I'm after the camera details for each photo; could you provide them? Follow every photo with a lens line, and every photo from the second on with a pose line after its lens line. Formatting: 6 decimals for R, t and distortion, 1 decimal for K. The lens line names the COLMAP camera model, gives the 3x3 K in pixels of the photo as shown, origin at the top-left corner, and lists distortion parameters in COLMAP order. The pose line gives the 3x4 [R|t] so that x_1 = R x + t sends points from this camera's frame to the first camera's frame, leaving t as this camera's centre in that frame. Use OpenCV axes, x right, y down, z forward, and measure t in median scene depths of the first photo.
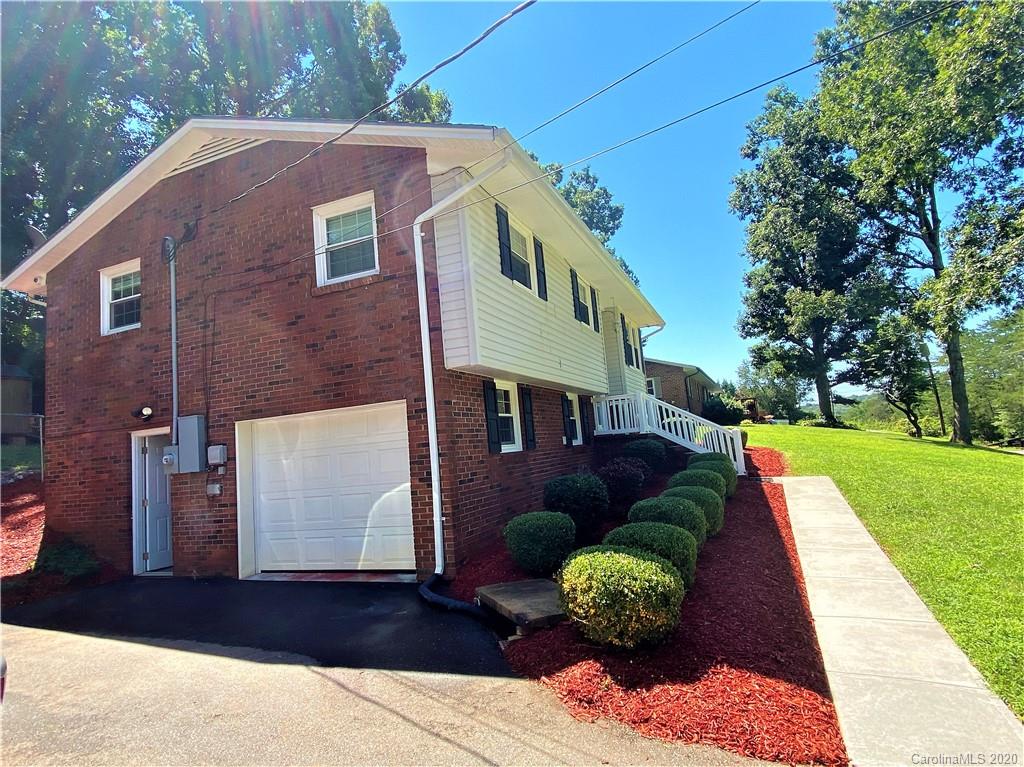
lens RADIAL K [[565.2, 0, 515.3], [0, 565.2, 380.8], [0, 0, 1]] dist [0.041843, -0.039426]
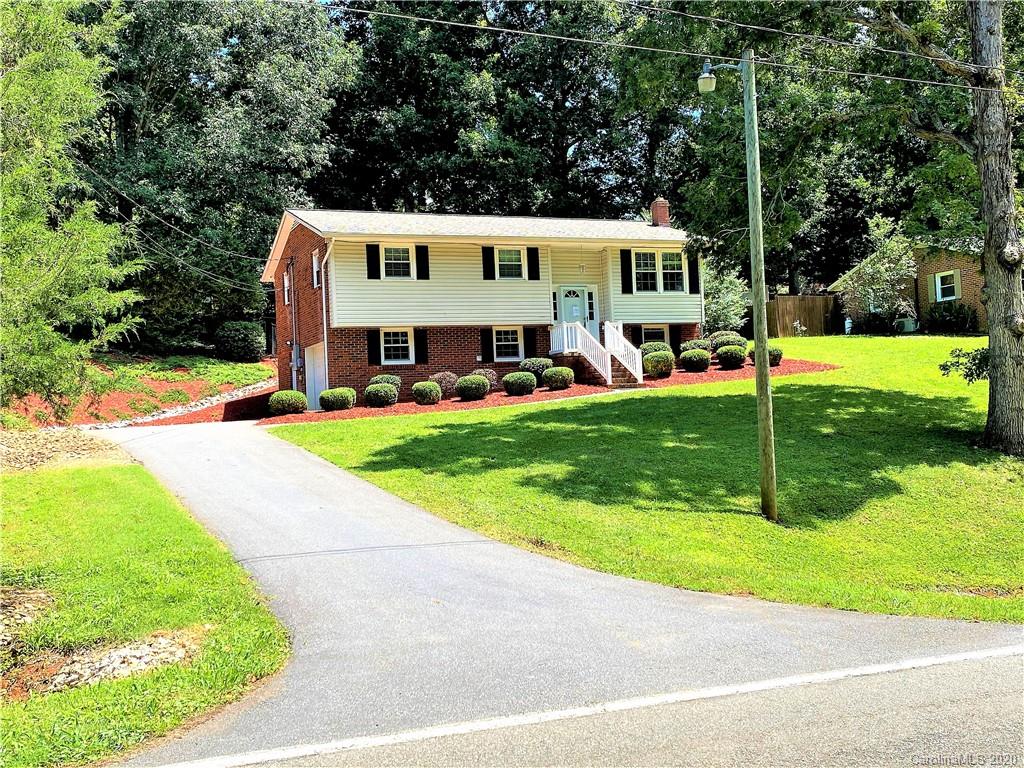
lens RADIAL K [[1079.4, 0, 503.1], [0, 1079.4, 385.2], [0, 0, 1]] dist [0.098043, -0.176155]
pose [[0.702474, 0.029242, -0.711109, 2.936711], [0.070762, 0.991335, 0.110668, -0.191876], [0.708183, -0.128061, 0.694318, -1.348463]]
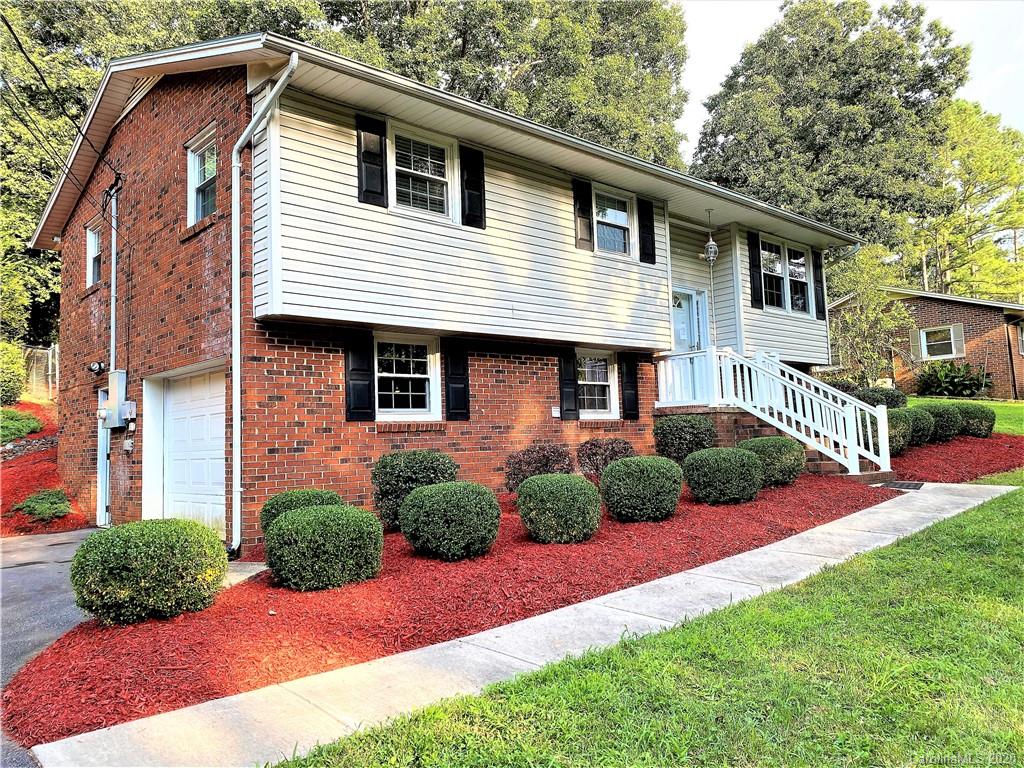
lens RADIAL K [[770.1, 0, 512.0], [0, 770.1, 384.0], [0, 0, 1]] dist [0.002449, 0.000221]
pose [[0.907231, 0.019278, -0.420190, 0.599364], [0.008327, 0.997930, 0.063763, 0.004201], [0.420549, -0.061347, 0.905193, 0.073181]]
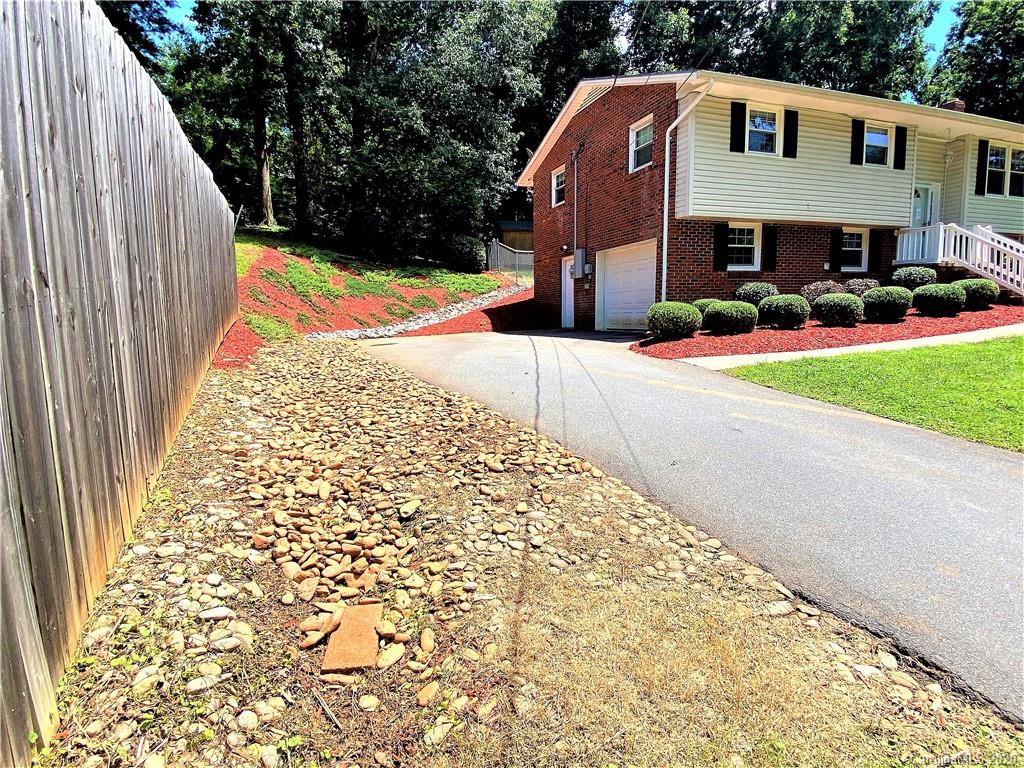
lens RADIAL K [[555.4, 0, 514.1], [0, 555.4, 389.5], [0, 0, 1]] dist [0.047504, -0.049031]
pose [[0.690472, 0.163727, -0.704586, 0.706188], [0.045435, 0.962308, 0.268140, 0.000164], [0.721931, -0.217156, 0.657008, -0.539009]]
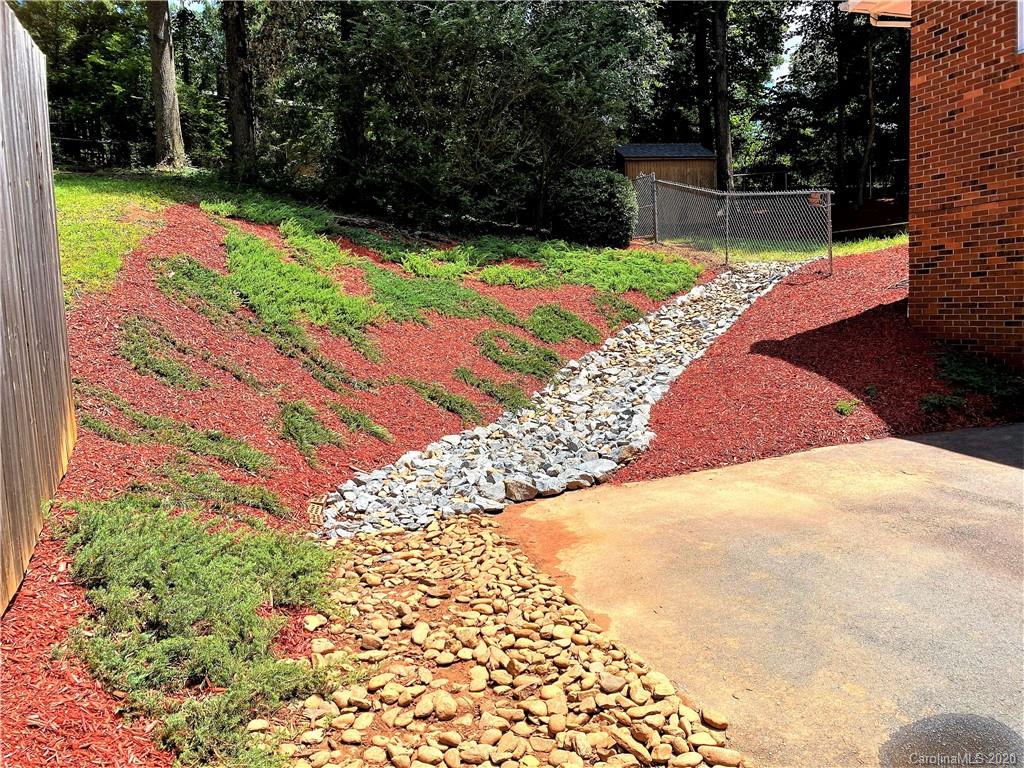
lens RADIAL K [[782.2, 0, 510.8], [0, 782.2, 380.8], [0, 0, 1]] dist [0.079650, -0.108710]
pose [[0.684595, 0.123490, -0.718387, -0.455201], [0.078047, 0.967461, 0.240681, 0.024297], [0.724734, -0.220837, 0.652681, -0.111865]]
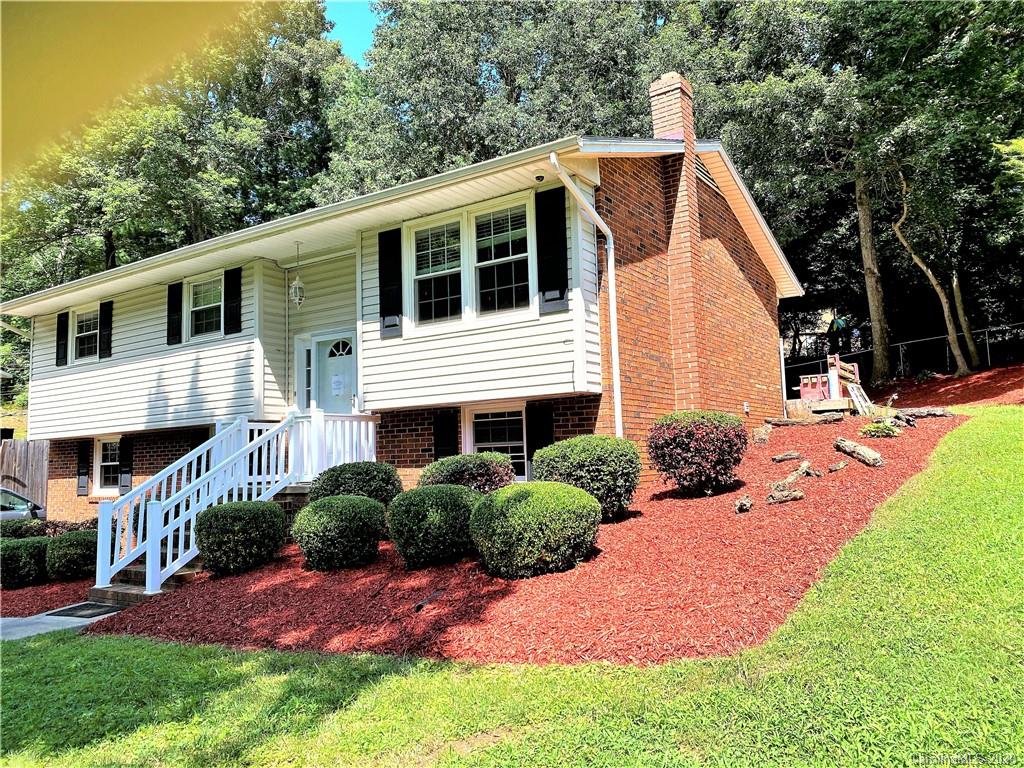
lens RADIAL K [[774.6, 0, 515.5], [0, 774.6, 389.1], [0, 0, 1]] dist [0.163428, -0.270960]
pose [[-0.177502, -0.029236, -0.983686, 1.542055], [0.155438, 0.986179, -0.057358, 0.135358], [0.971767, -0.163084, -0.170505, 2.227505]]
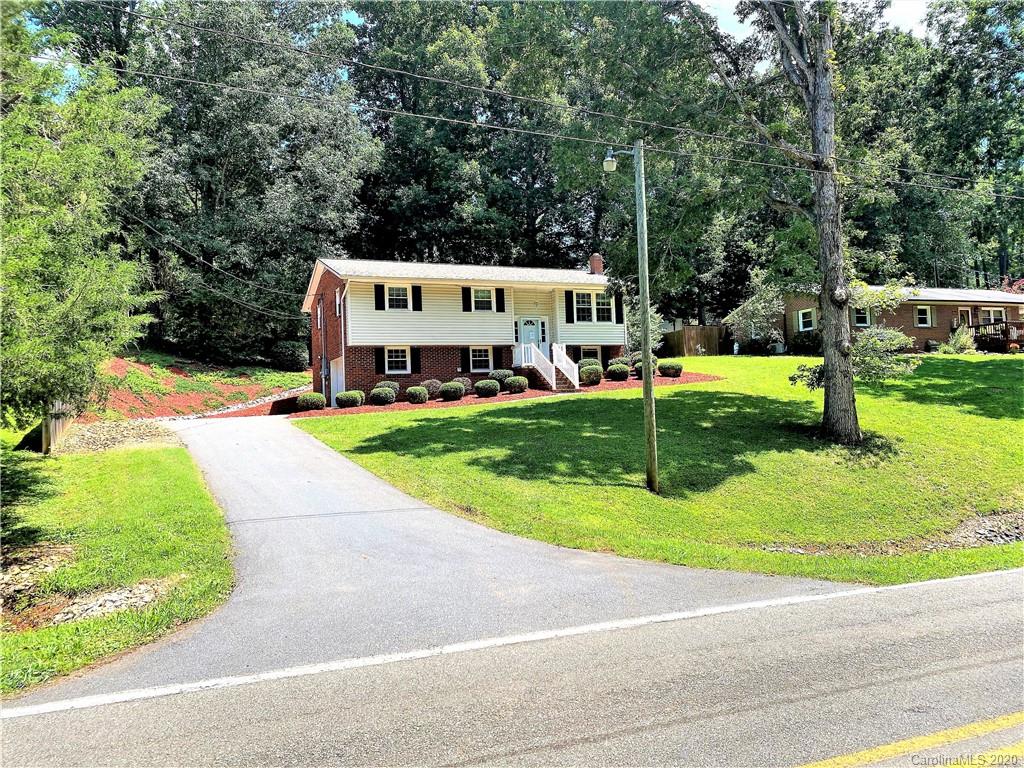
lens RADIAL K [[782.2, 0, 510.8], [0, 782.2, 380.8], [0, 0, 1]] dist [0.079650, -0.108710]
pose [[0.711719, 0.025771, -0.701991, 2.962522], [0.062153, 0.993097, 0.099473, -0.173385], [0.699709, -0.114428, 0.705204, -1.214494]]
